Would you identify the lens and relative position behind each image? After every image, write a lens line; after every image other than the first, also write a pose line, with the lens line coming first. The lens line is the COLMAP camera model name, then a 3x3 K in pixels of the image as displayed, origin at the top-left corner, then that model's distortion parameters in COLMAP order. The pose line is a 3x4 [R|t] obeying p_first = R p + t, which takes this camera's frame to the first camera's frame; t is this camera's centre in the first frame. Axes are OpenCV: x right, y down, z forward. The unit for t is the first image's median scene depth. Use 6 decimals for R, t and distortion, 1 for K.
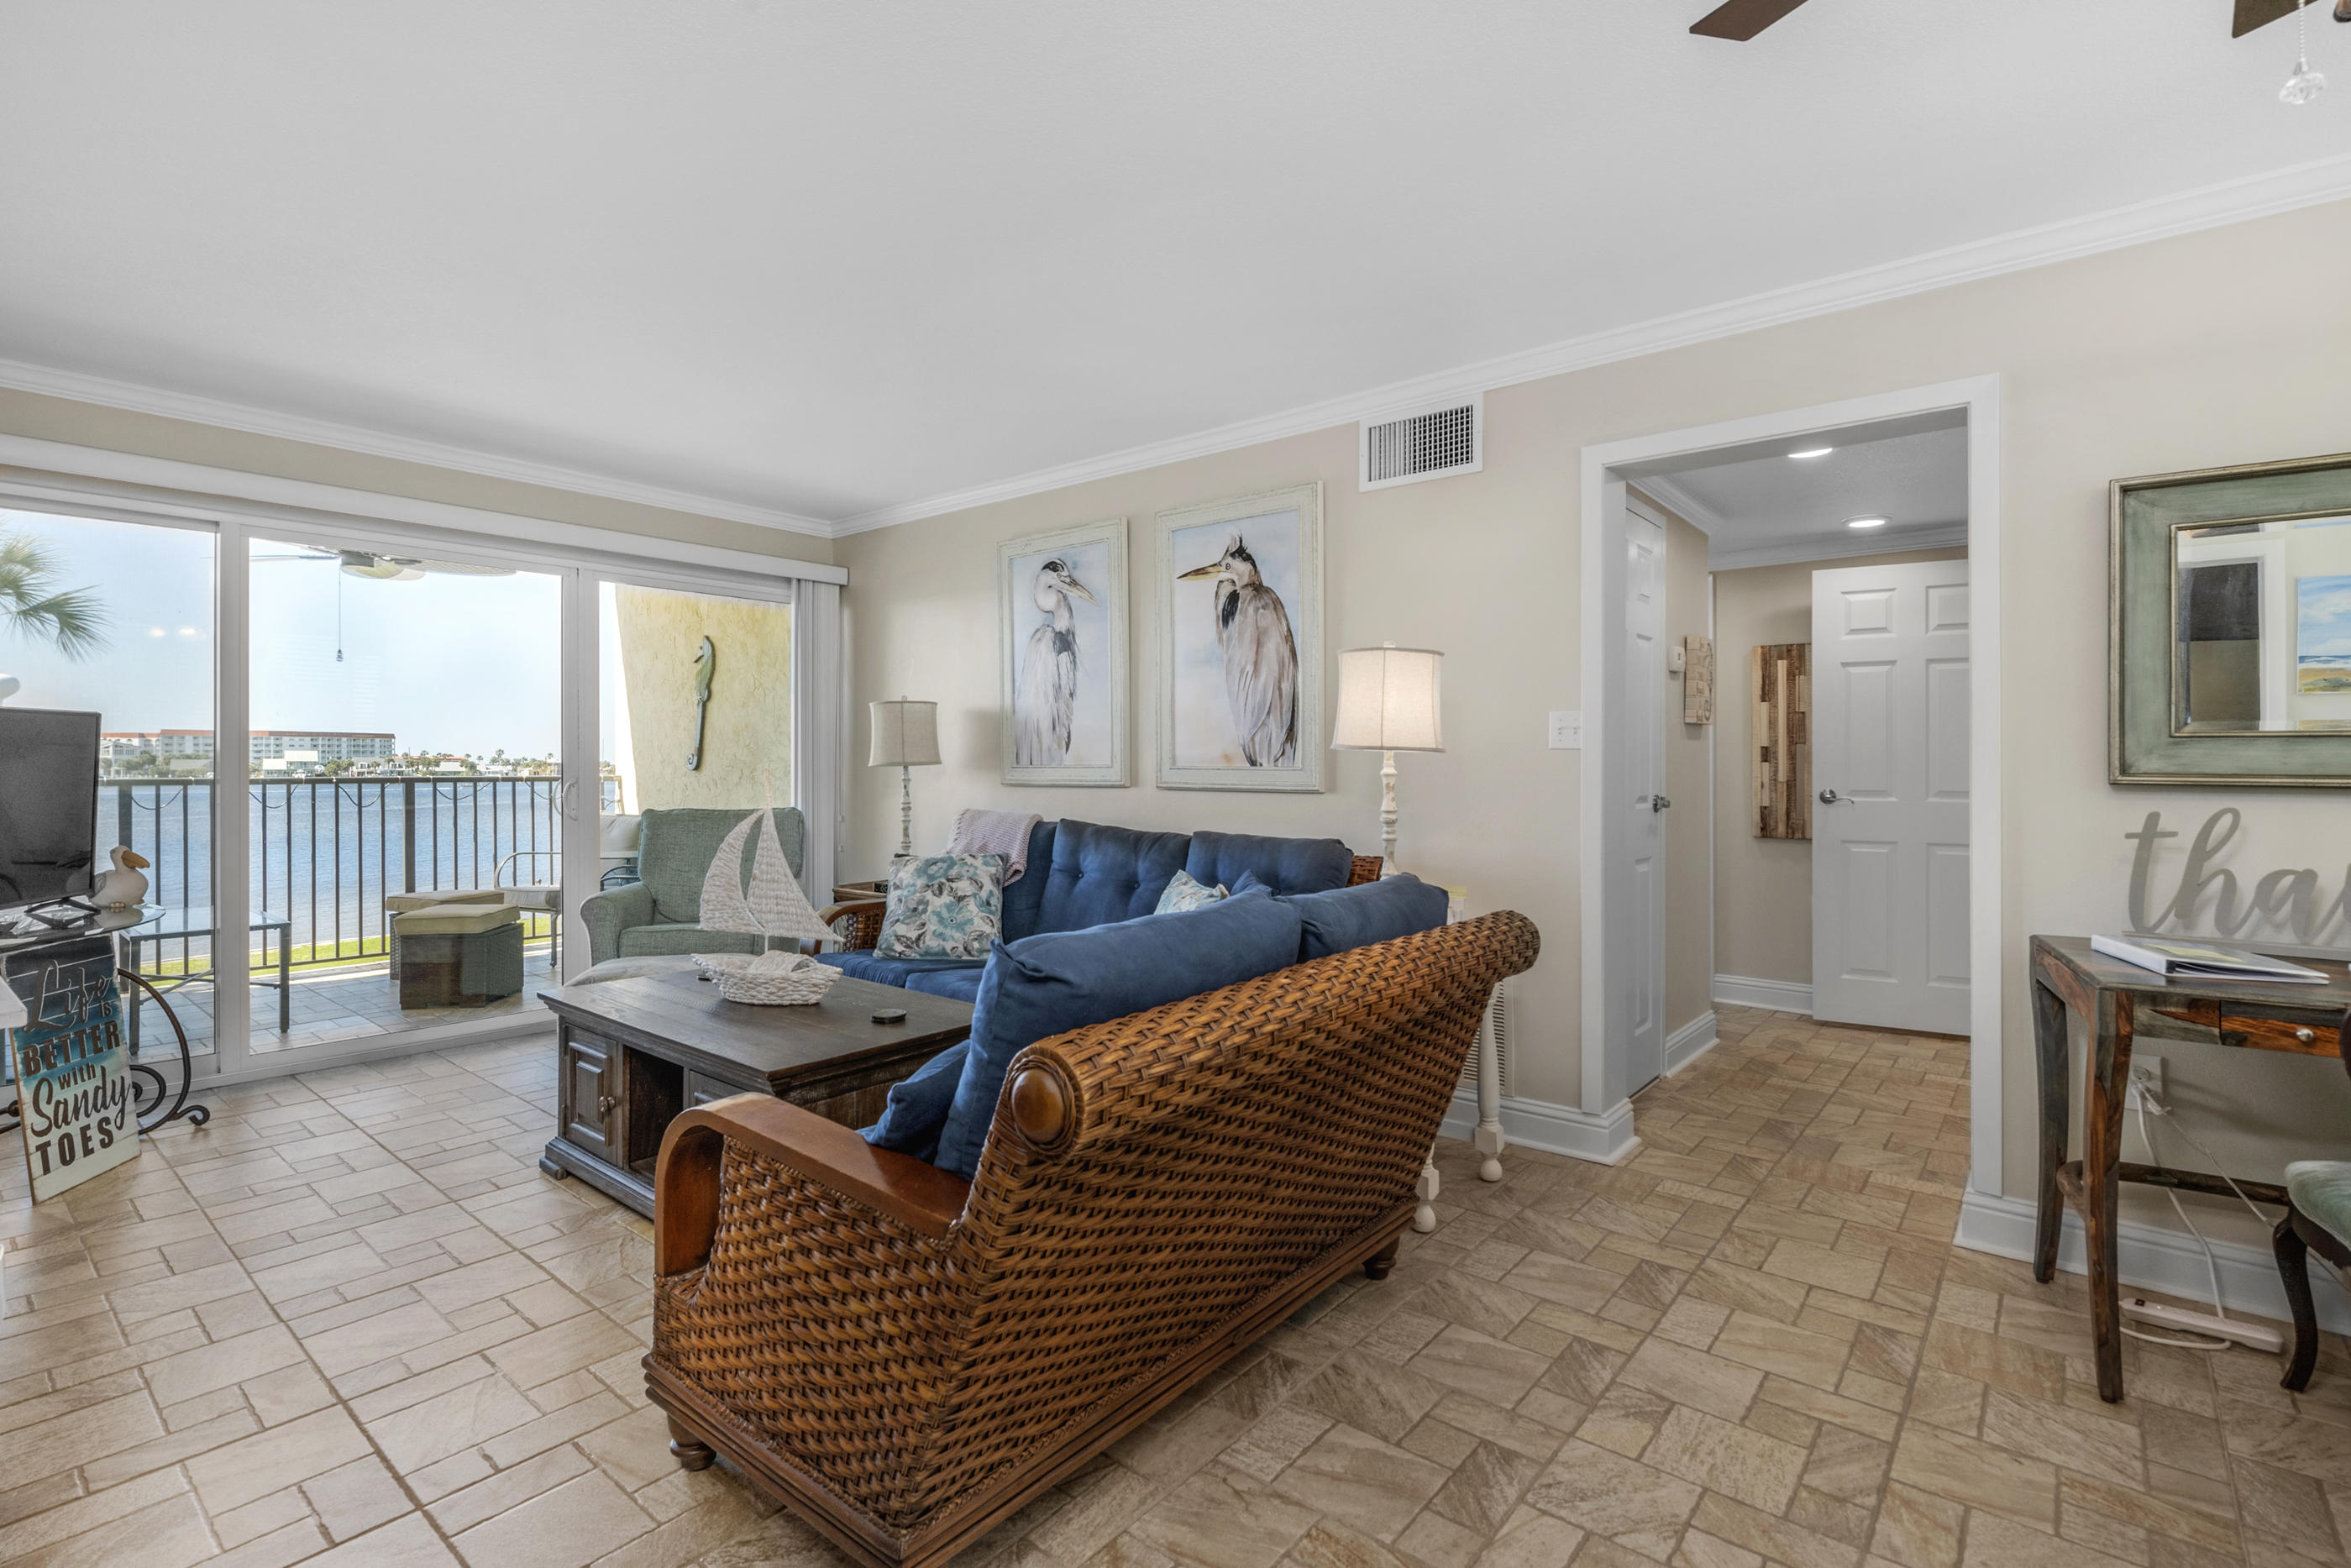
lens RADIAL K [[1095.1, 0, 1197.6], [0, 1095.1, 759.9], [0, 0, 1]] dist [0.003547, -0.001031]
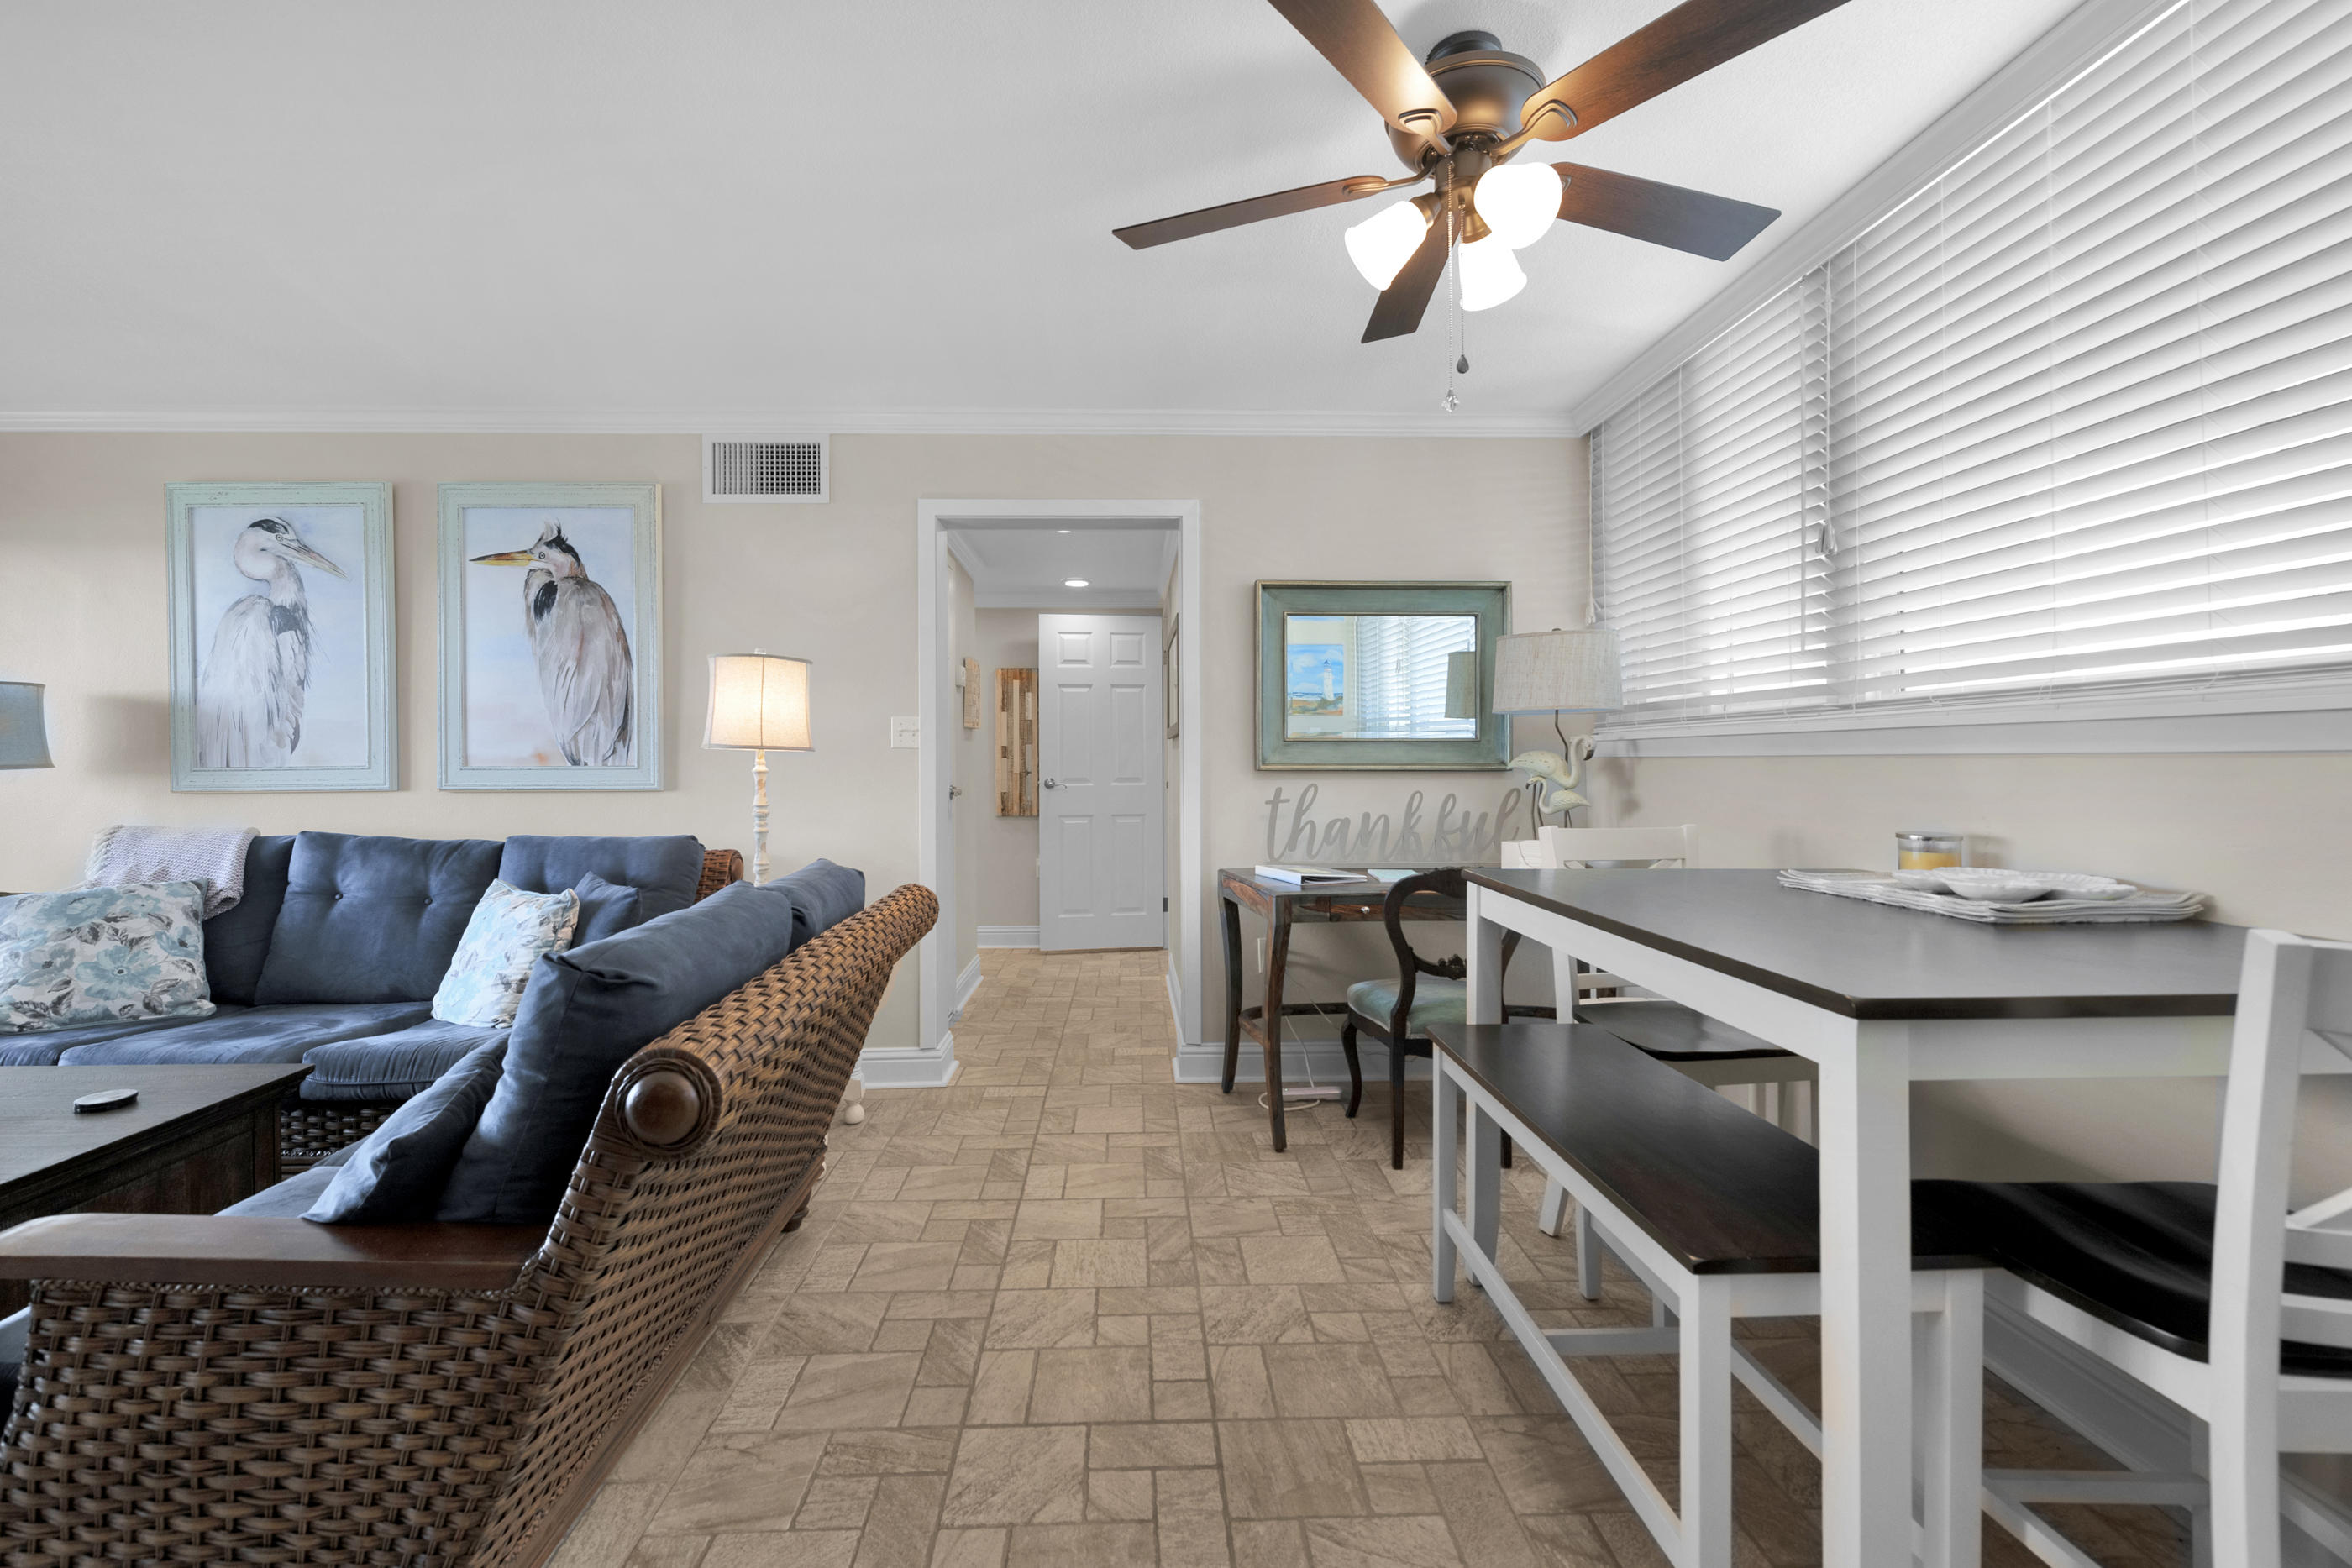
lens RADIAL K [[972.6, 0, 1163.6], [0, 972.6, 757.5], [0, 0, 1]] dist [0.005993, -0.004075]
pose [[0.759789, -0.005754, 0.650144, -0.112542], [0.005317, 0.999982, 0.002635, -0.001042], [-0.650148, 0.001455, 0.759807, 0.008312]]
